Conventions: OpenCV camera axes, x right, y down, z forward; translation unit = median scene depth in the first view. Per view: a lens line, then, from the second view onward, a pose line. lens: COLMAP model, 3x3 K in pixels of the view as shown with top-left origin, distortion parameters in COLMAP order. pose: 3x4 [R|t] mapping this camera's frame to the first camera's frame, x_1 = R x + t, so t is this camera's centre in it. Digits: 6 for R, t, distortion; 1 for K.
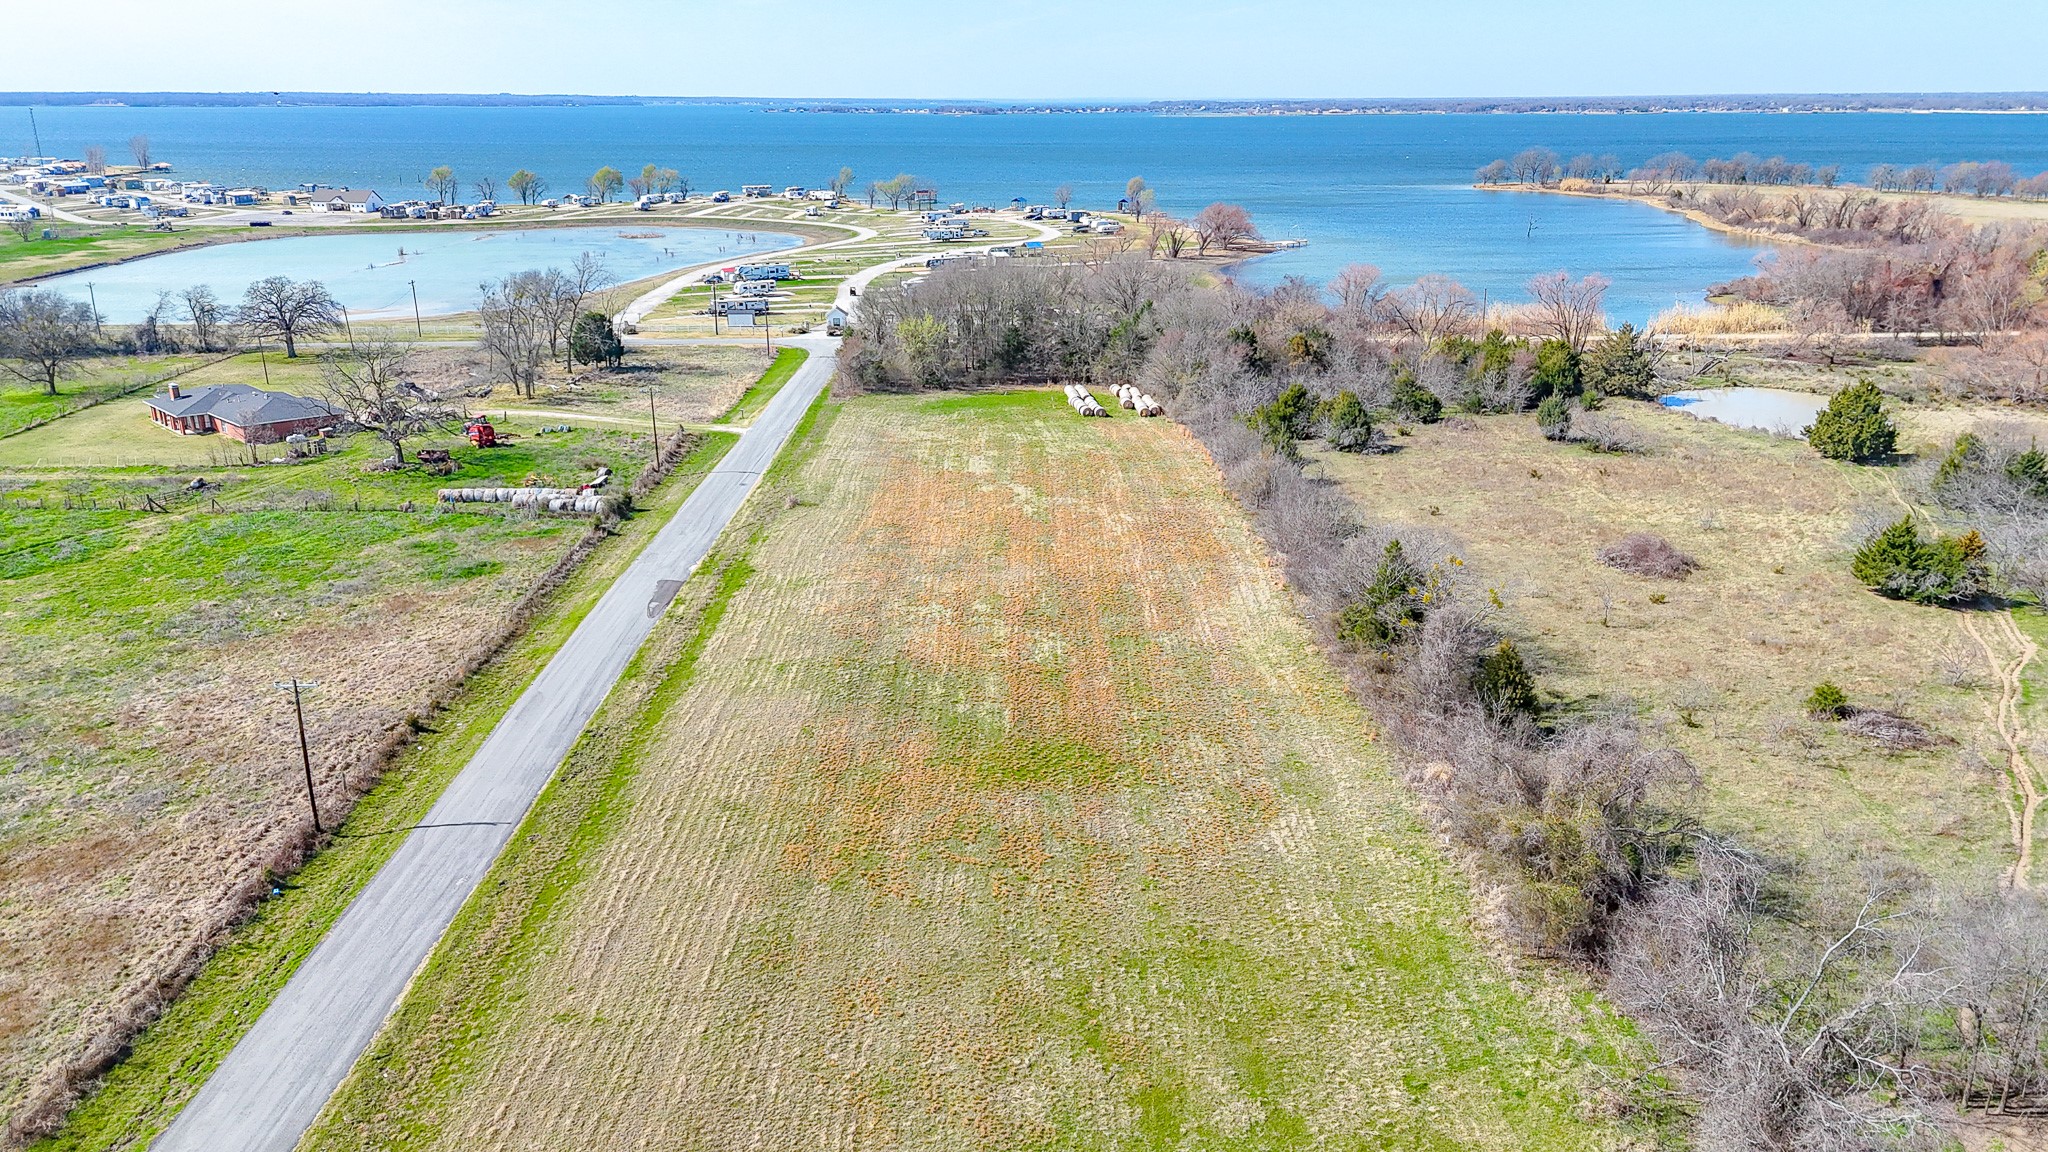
lens RADIAL K [[1543.5, 0, 1022.3], [0, 1543.5, 572.0], [0, 0, 1]] dist [0.075904, -0.070945]
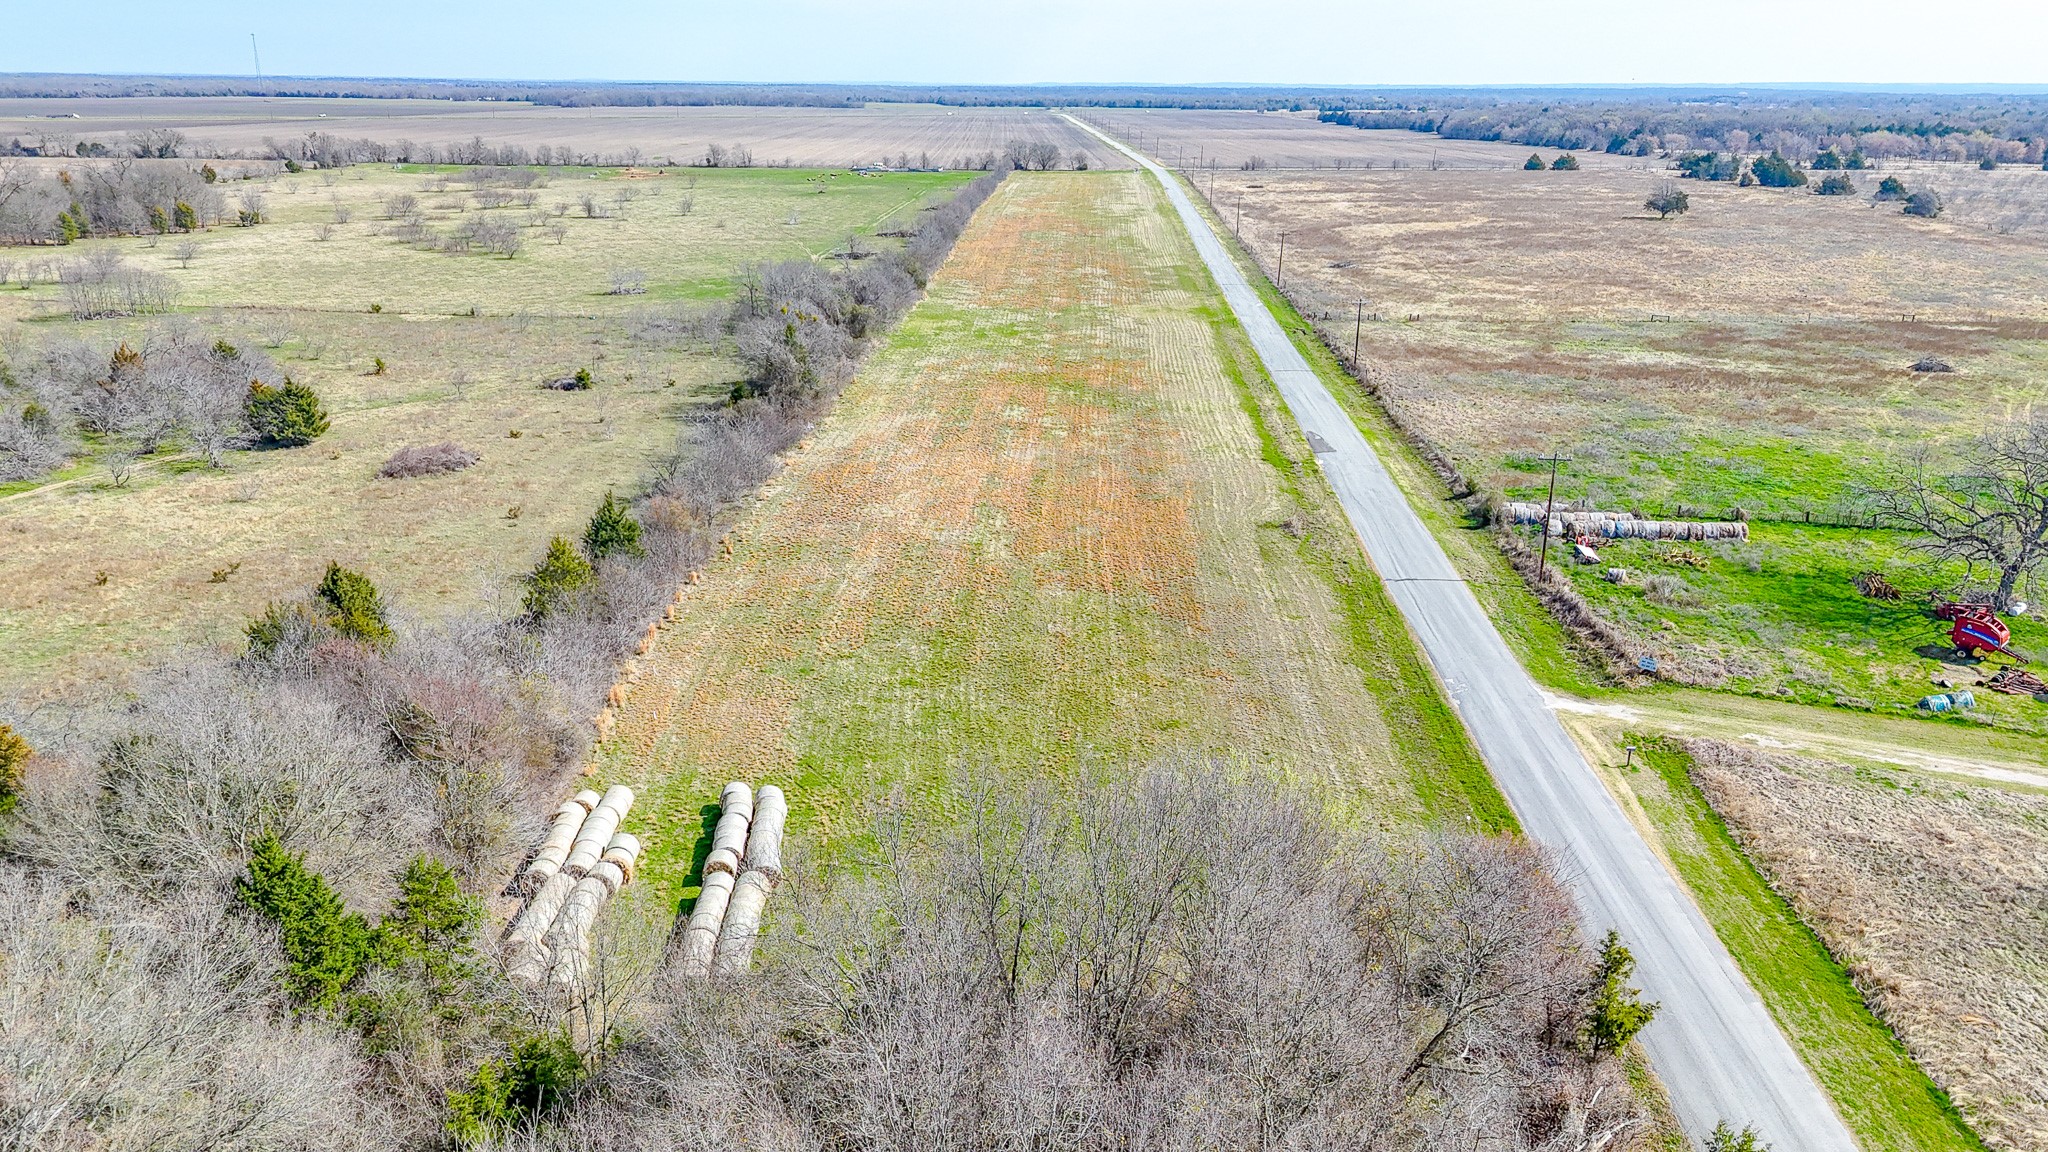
lens RADIAL K [[1543.5, 0, 1026.9], [0, 1543.5, 596.6], [0, 0, 1]] dist [0.075904, -0.070945]
pose [[-0.998509, -0.026017, 0.047985, -0.042685], [0.006236, 0.818970, 0.573803, -0.401095], [-0.054227, 0.573247, -0.817587, 1.414567]]
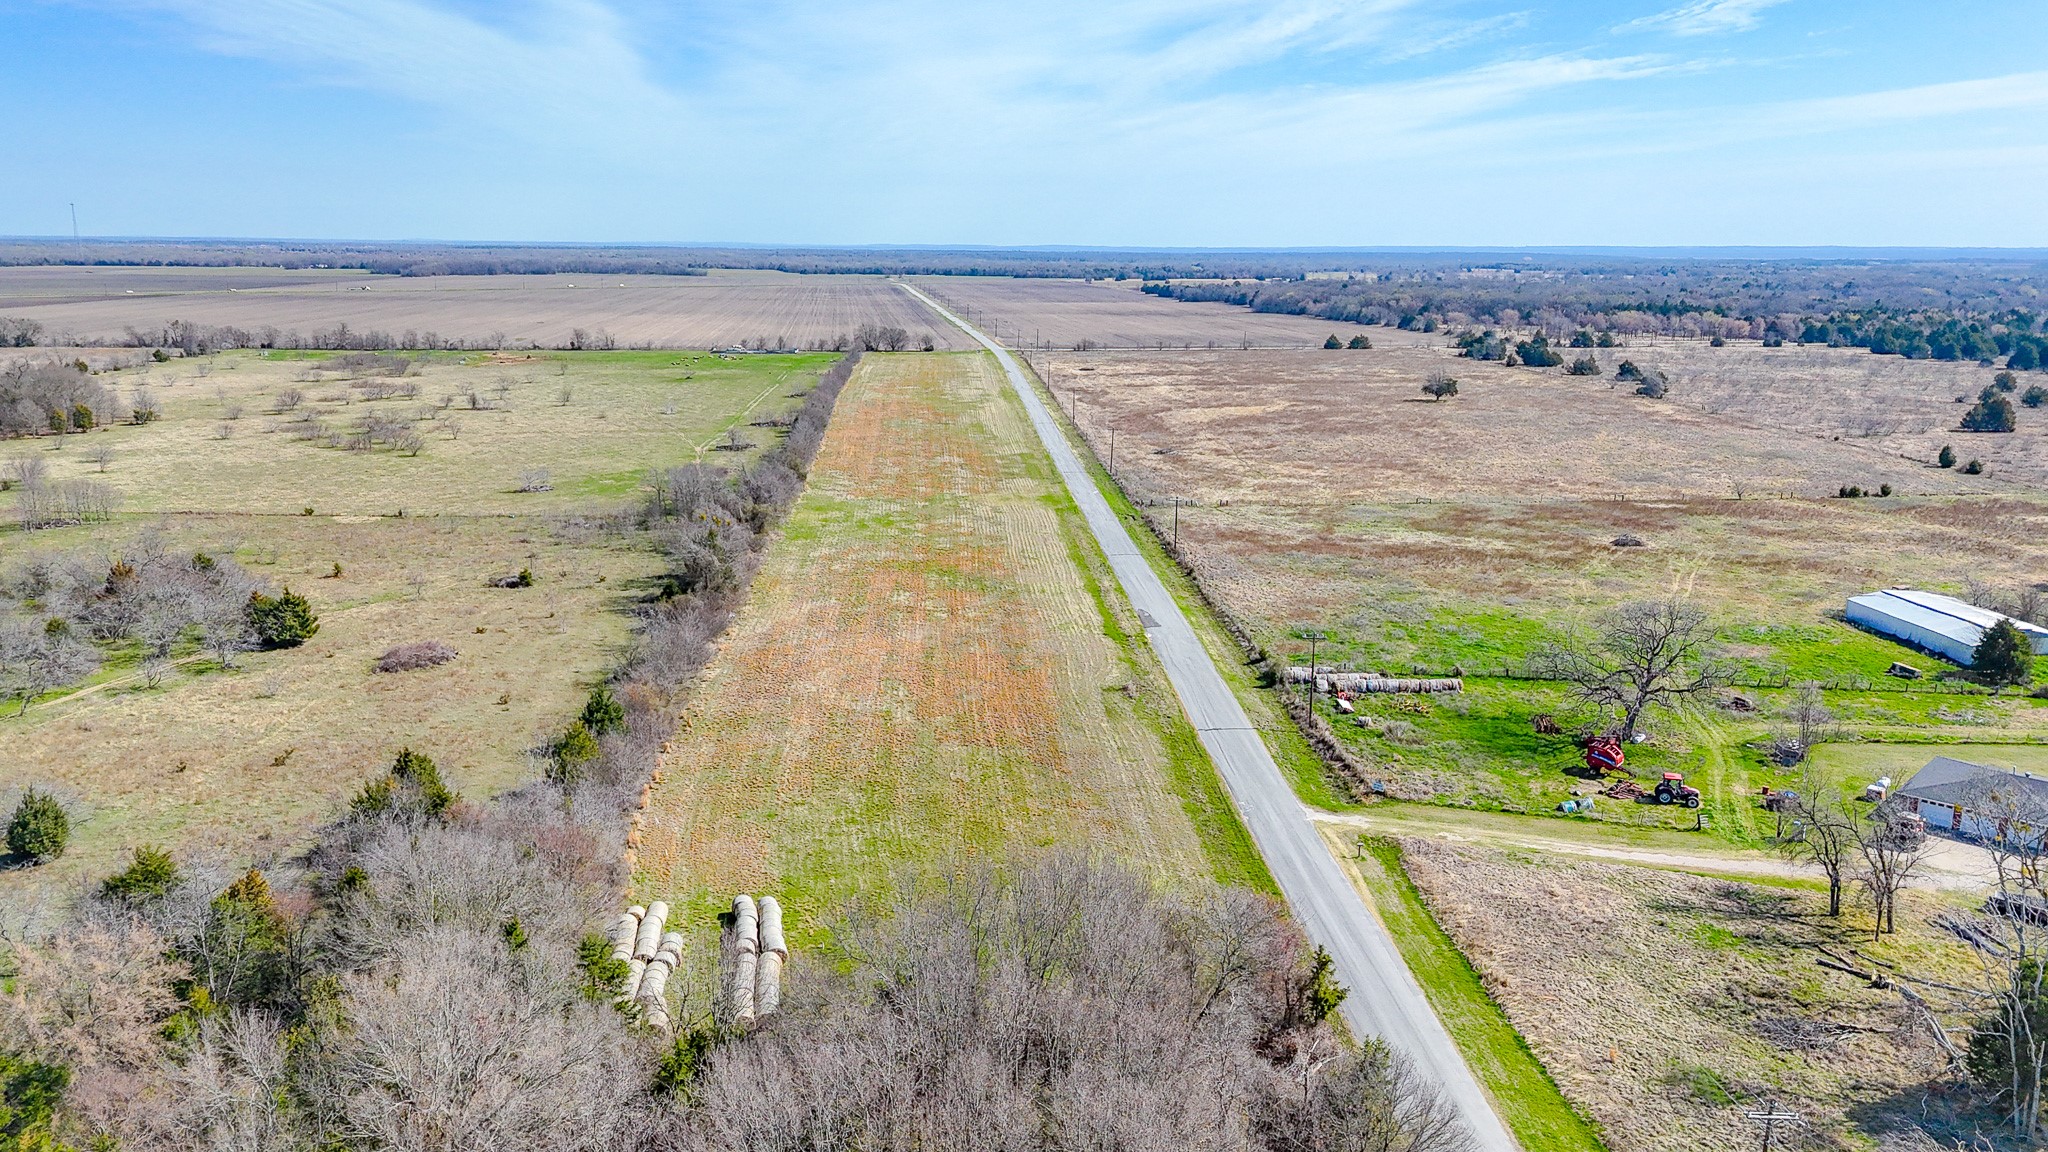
lens RADIAL K [[1543.5, 0, 1039.9], [0, 1543.5, 584.5], [0, 0, 1]] dist [0.075904, -0.070945]
pose [[-0.998259, 0.002141, -0.058945, -0.023296], [-0.026813, 0.873654, 0.485809, -0.514011], [0.052537, 0.486544, -0.872075, 1.569792]]
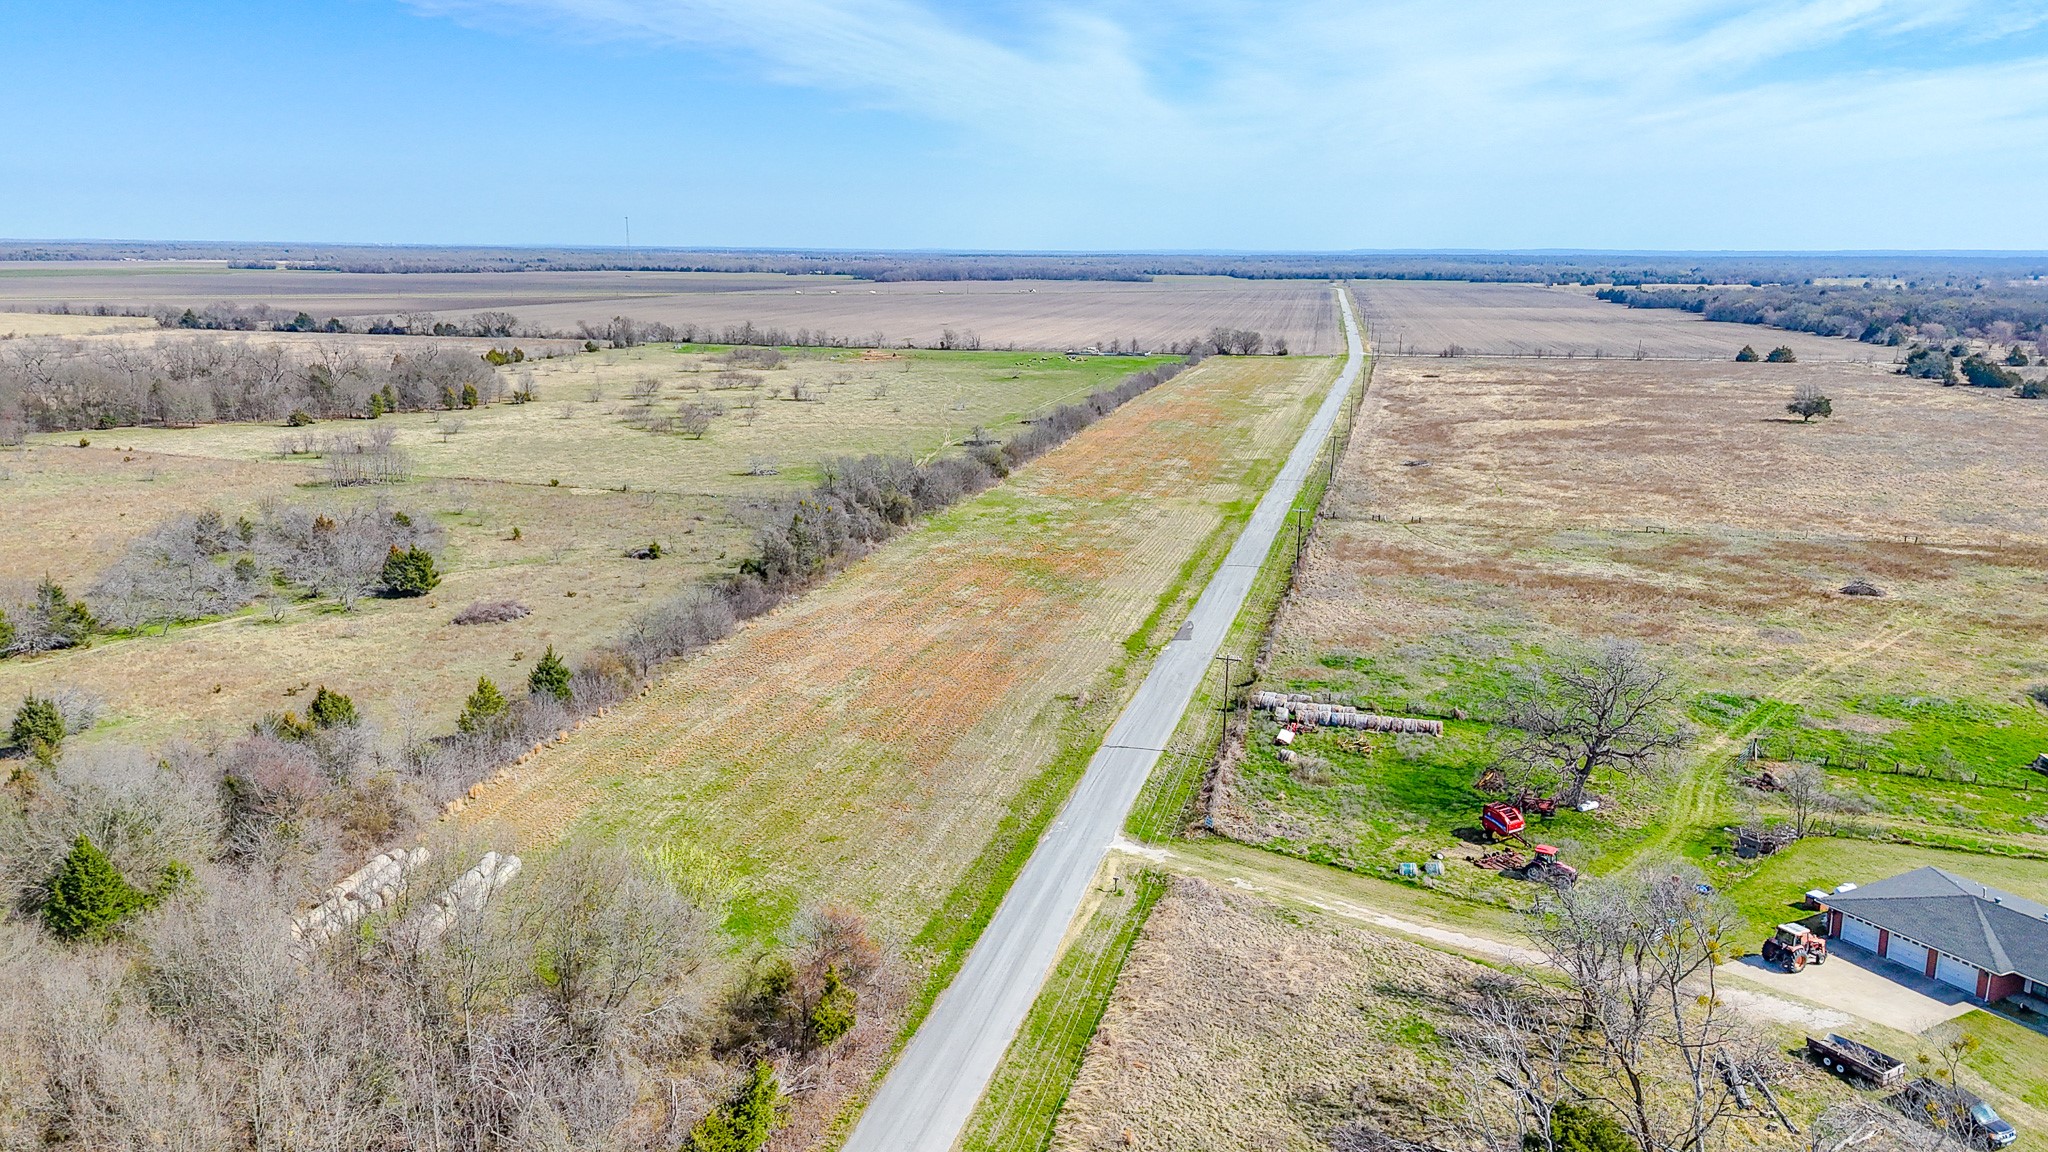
lens RADIAL K [[1543.5, 0, 1014.1], [0, 1543.5, 562.5], [0, 0, 1]] dist [0.075904, -0.070945]
pose [[-0.966028, -0.062178, 0.250846, -0.297152], [0.063835, 0.883141, 0.464744, -0.497845], [-0.250429, 0.464968, -0.849170, 1.527732]]
